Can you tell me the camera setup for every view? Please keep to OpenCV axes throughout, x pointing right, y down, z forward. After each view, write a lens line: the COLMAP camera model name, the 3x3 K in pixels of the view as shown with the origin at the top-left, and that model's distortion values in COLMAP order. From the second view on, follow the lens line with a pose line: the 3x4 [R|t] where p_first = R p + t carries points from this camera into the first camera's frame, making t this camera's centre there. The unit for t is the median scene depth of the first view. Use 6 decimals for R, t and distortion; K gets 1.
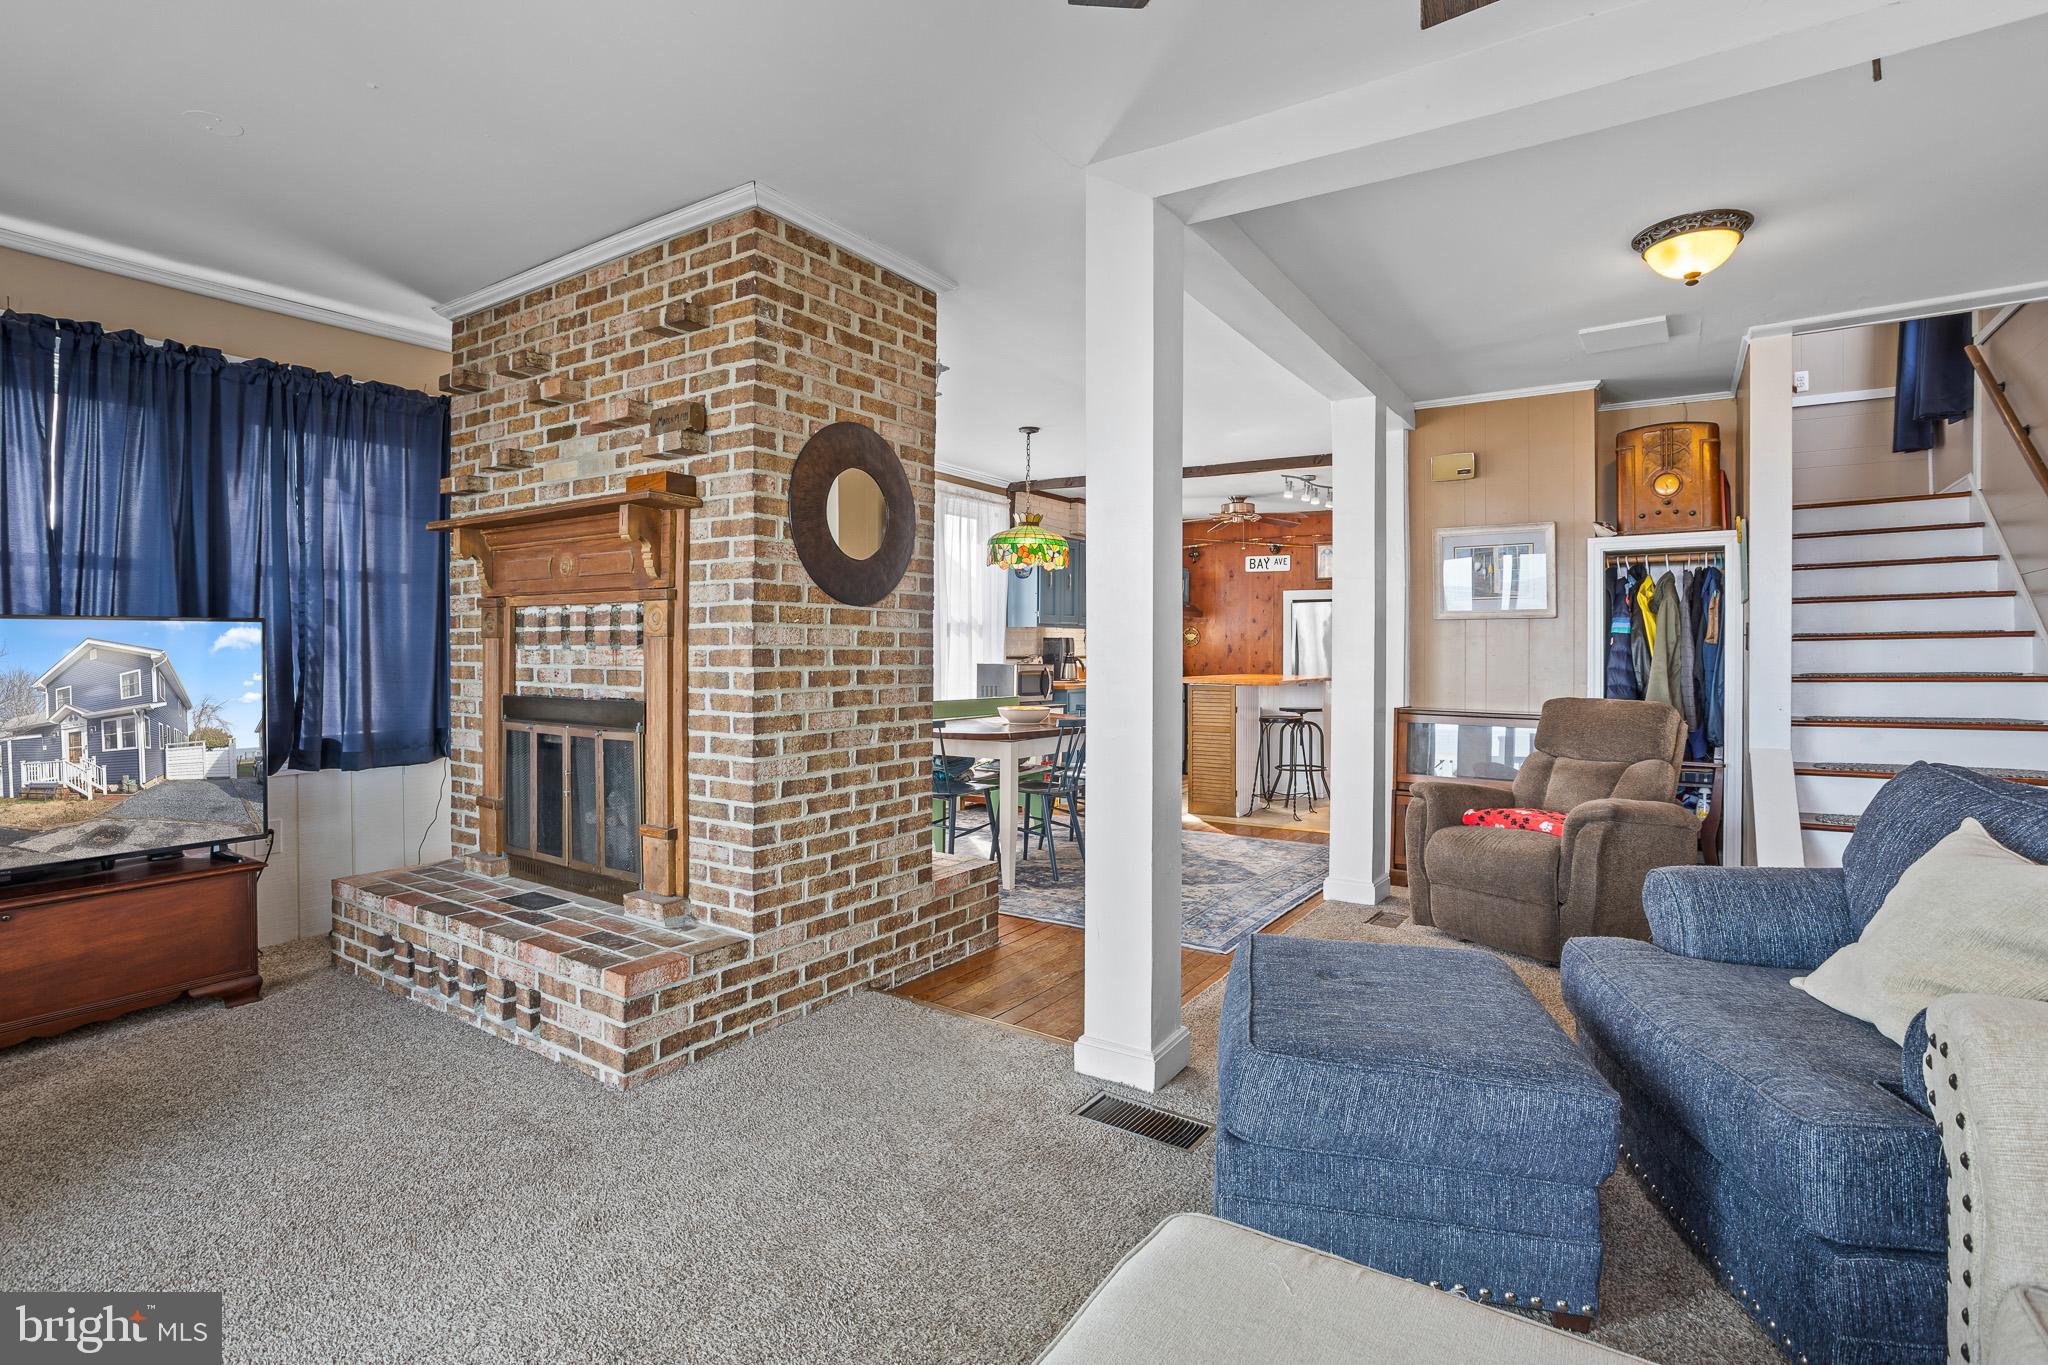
lens RADIAL K [[1019.2, 0, 1016.6], [0, 1019.2, 649.4], [0, 0, 1]] dist [-0.079669, 0.043296]
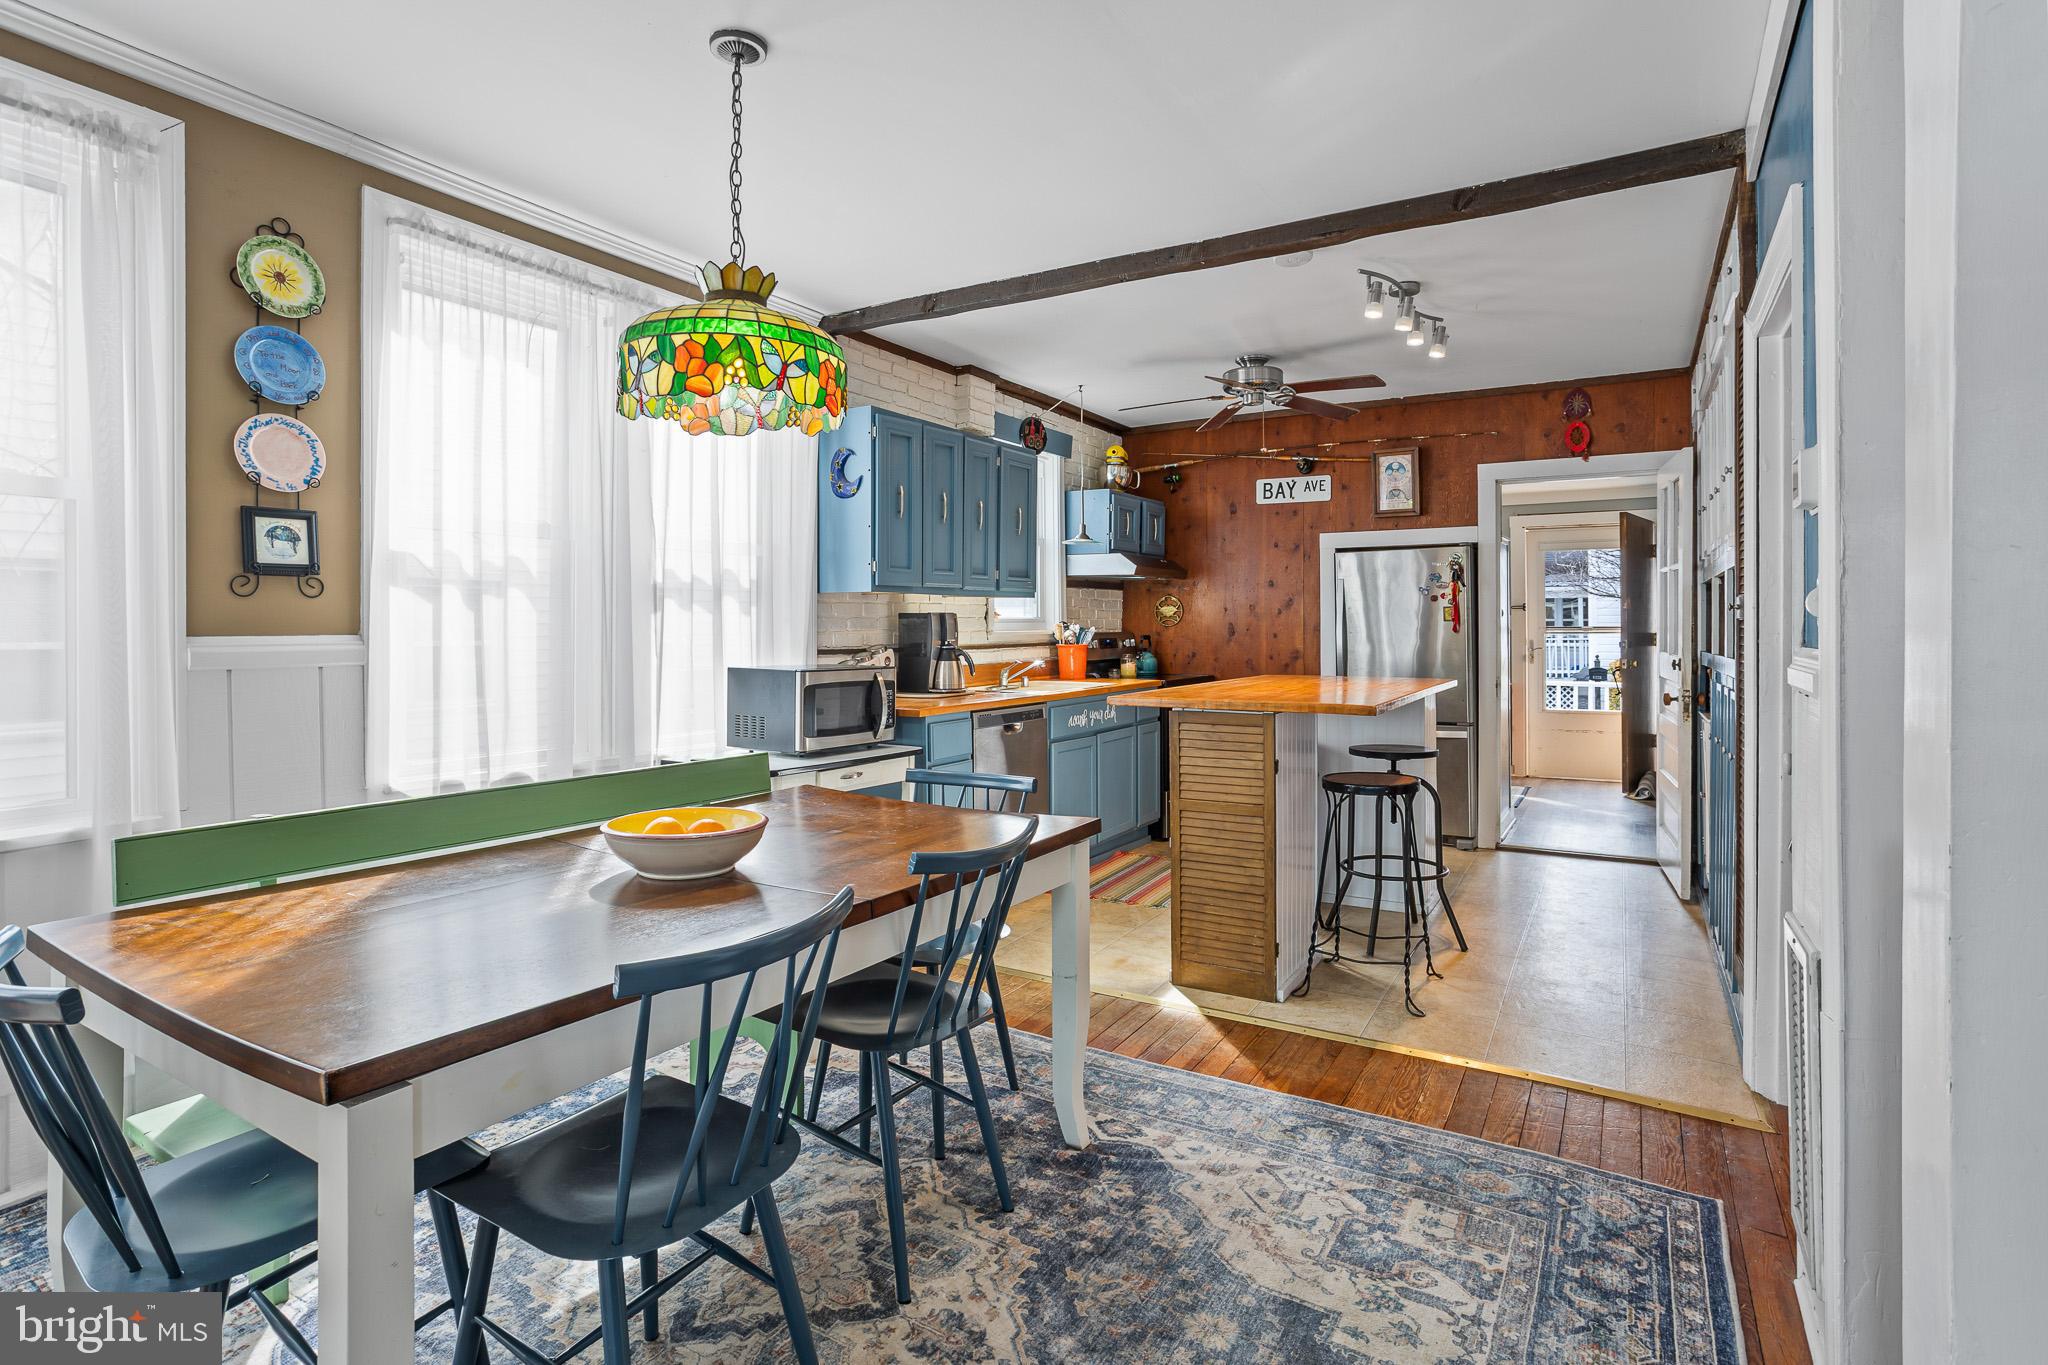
lens RADIAL K [[1019.2, 0, 1016.6], [0, 1019.2, 649.4], [0, 0, 1]] dist [-0.079669, 0.043296]
pose [[0.999540, -0.009715, 0.028717, 0.066415], [0.009121, 0.999743, 0.020740, -0.002745], [-0.028912, -0.020469, 0.999372, 0.417642]]
